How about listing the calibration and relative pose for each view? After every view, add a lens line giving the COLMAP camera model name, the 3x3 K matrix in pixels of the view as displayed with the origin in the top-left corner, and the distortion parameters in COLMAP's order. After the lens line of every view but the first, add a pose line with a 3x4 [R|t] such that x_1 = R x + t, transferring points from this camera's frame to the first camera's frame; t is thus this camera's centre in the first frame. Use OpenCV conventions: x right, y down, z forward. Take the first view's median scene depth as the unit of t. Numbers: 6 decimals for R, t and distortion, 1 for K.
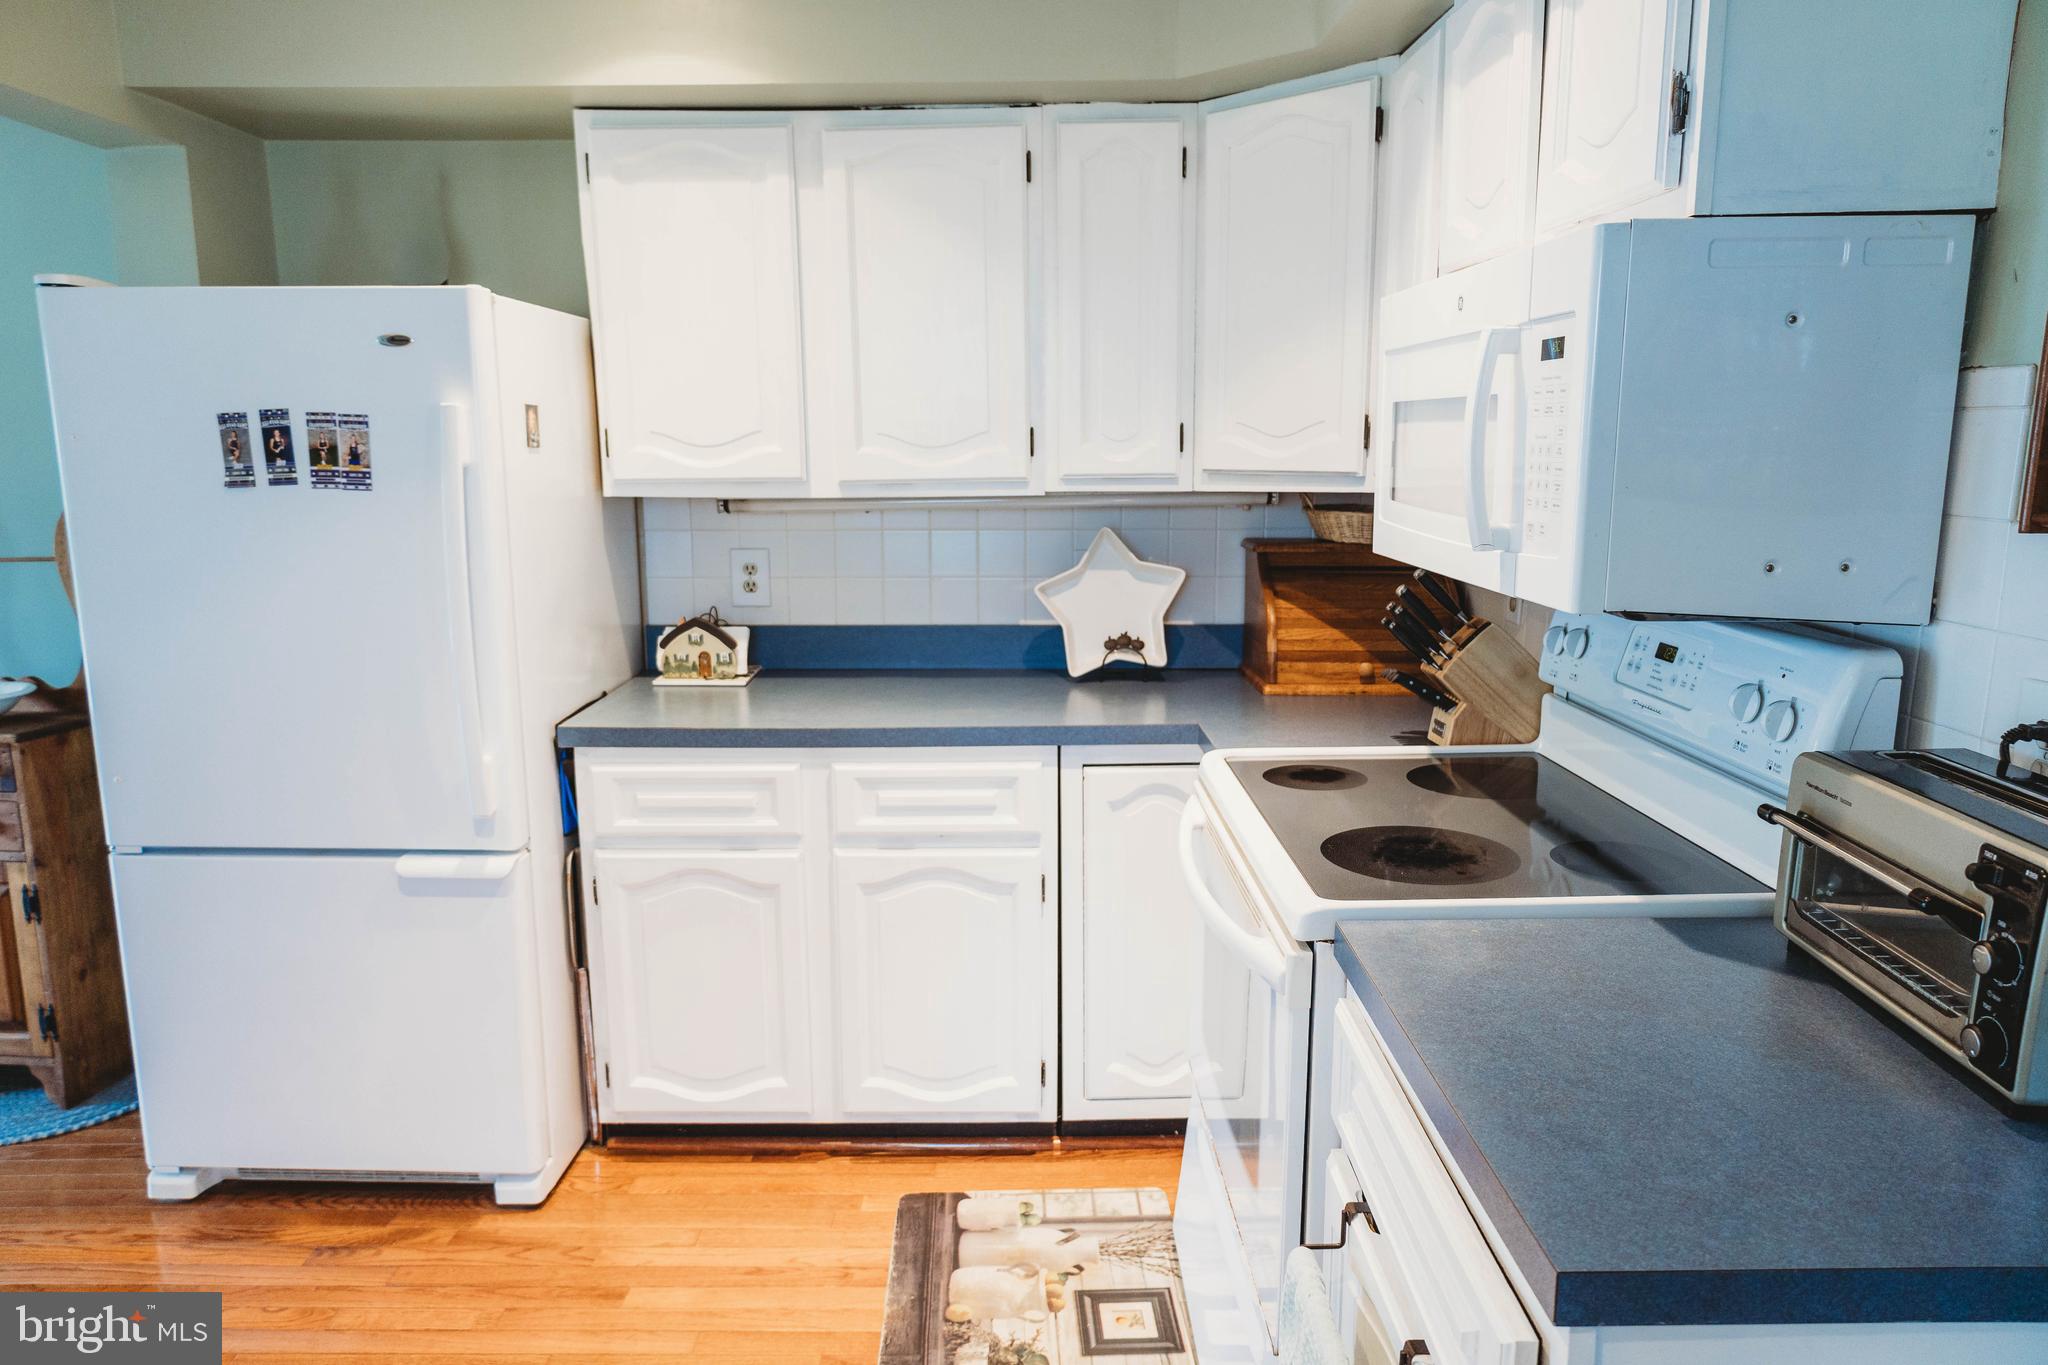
lens RADIAL K [[1391.2, 0, 1024.0], [0, 1391.2, 682.5], [0, 0, 1]] dist [0.005438, 0.003236]
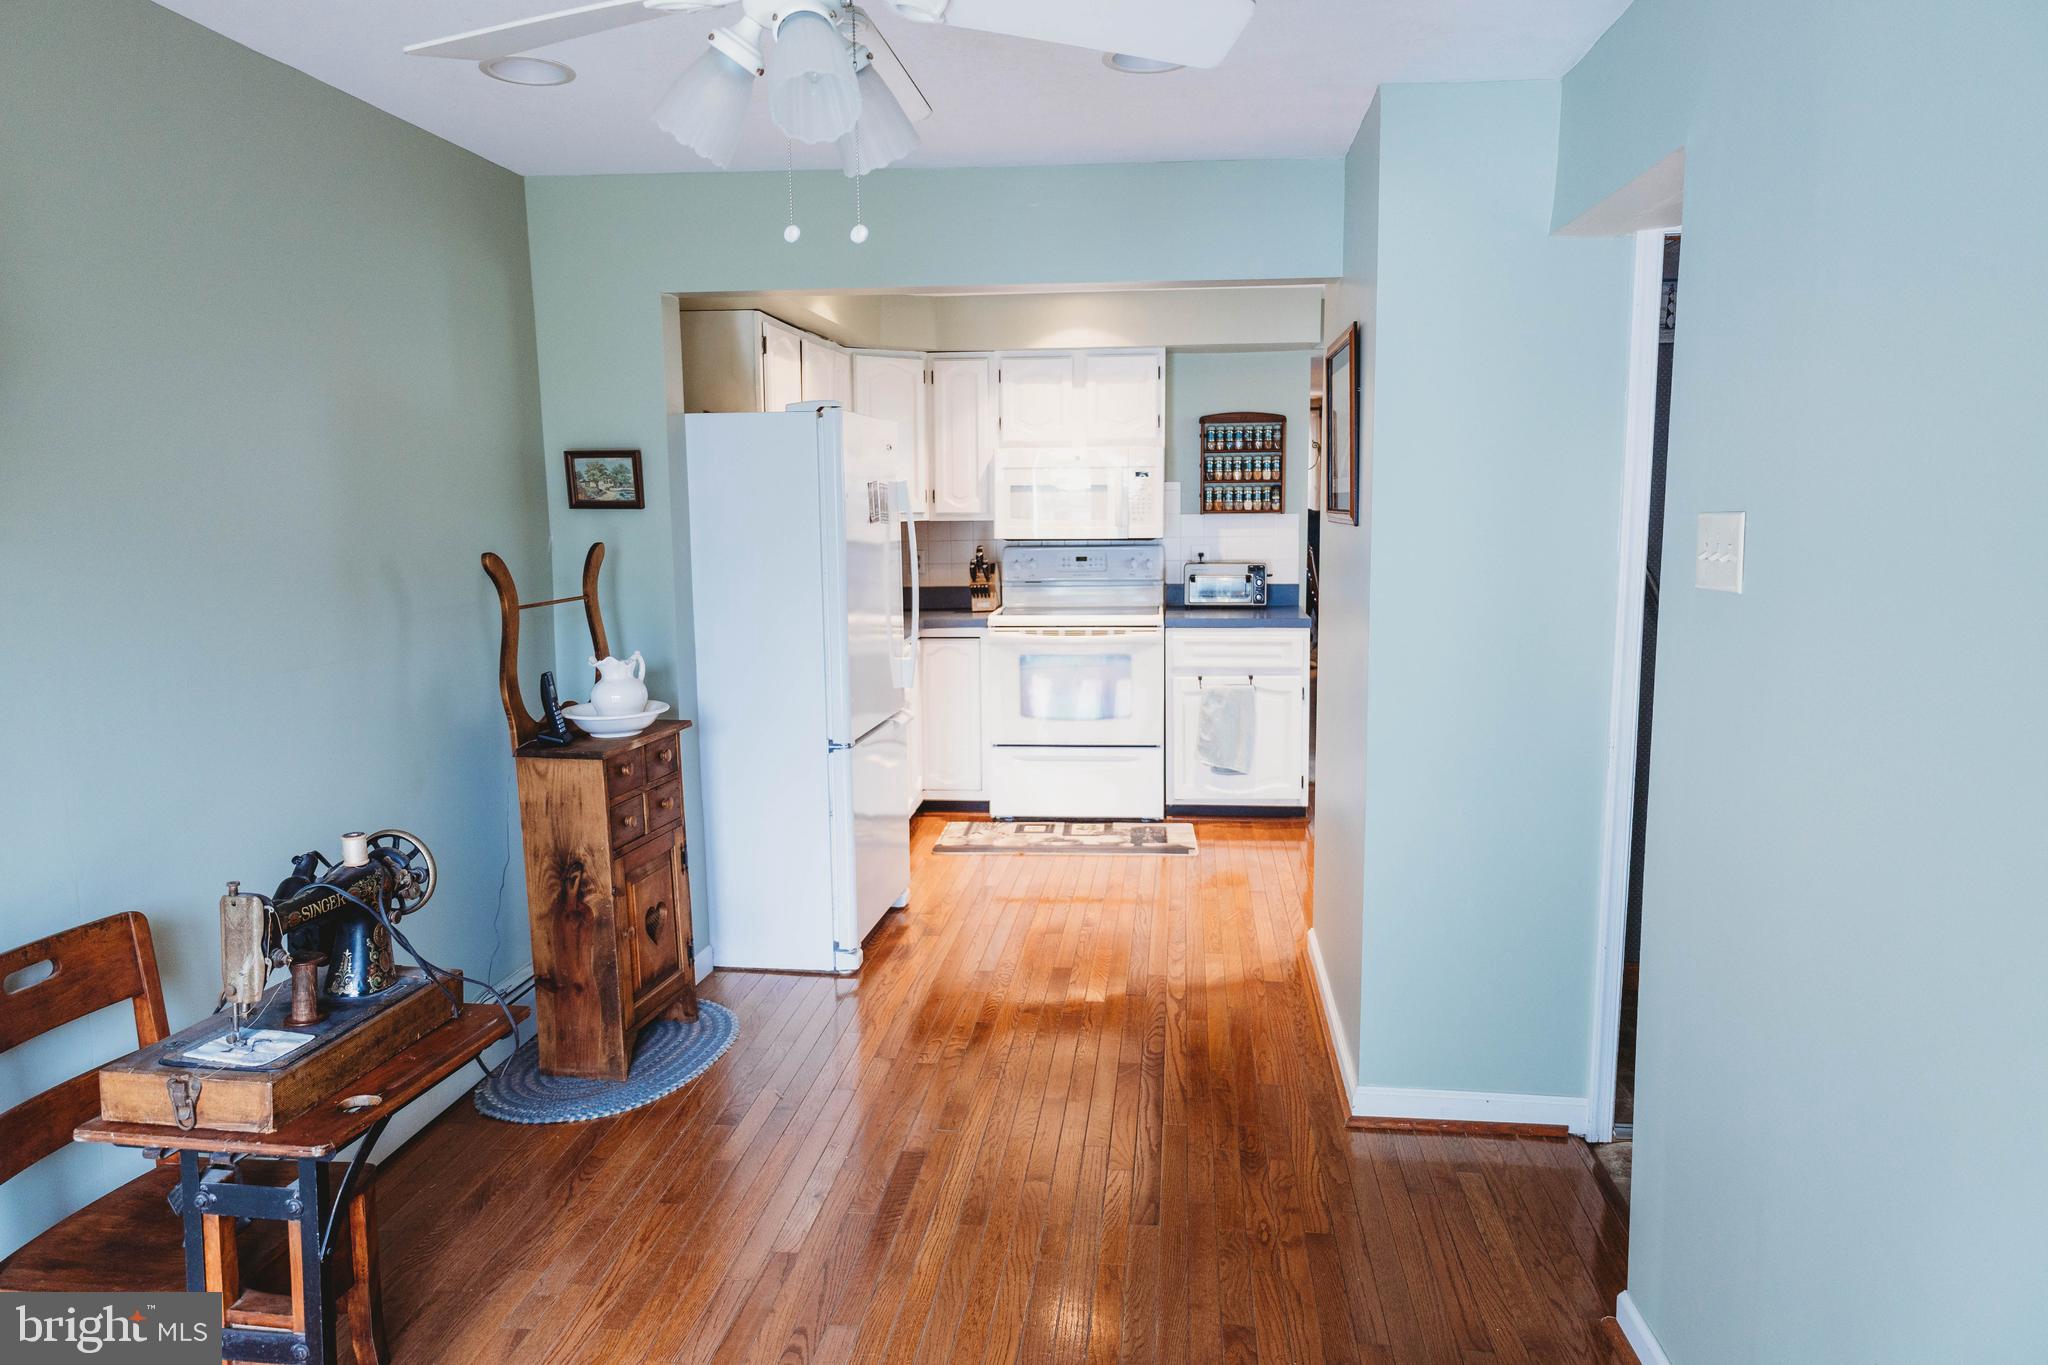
lens RADIAL K [[1391.2, 0, 1024.0], [0, 1391.2, 682.5], [0, 0, 1]] dist [0.005438, 0.003236]
pose [[0.108302, -0.138256, 0.984457, -2.313682], [0.192677, 0.974423, 0.115650, -0.113254], [-0.975267, 0.177157, 0.132171, 0.577777]]
